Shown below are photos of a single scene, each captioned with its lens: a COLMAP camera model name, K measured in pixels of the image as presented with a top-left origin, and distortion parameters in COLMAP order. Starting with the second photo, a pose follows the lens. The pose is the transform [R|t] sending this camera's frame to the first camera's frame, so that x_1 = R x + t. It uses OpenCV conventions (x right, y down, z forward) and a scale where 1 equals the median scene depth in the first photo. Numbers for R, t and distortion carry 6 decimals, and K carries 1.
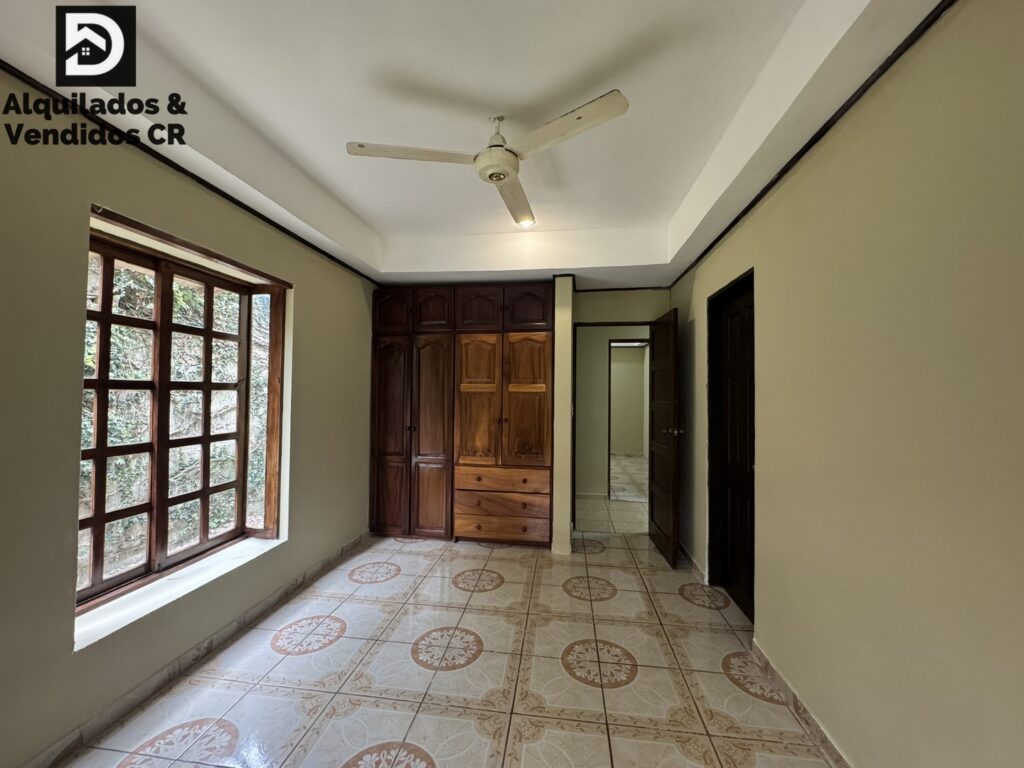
lens RADIAL K [[405.9, 0, 509.8], [0, 405.9, 385.6], [0, 0, 1]] dist [-0.001104, -0.000327]
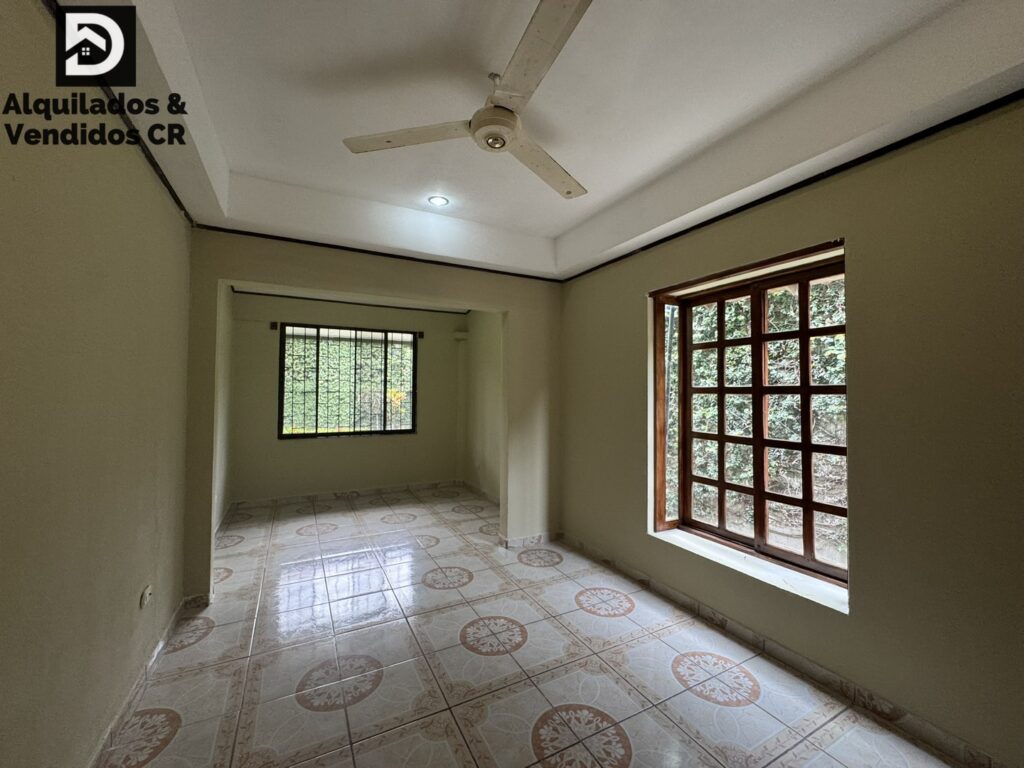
lens RADIAL K [[405.9, 0, 512.7], [0, 405.9, 384.0], [0, 0, 1]] dist [-0.001104, -0.000327]
pose [[-0.811720, -0.023848, -0.583560, 0.395121], [0.001171, 0.999098, -0.042457, 0.029944], [0.584046, -0.035147, -0.810960, 1.568175]]
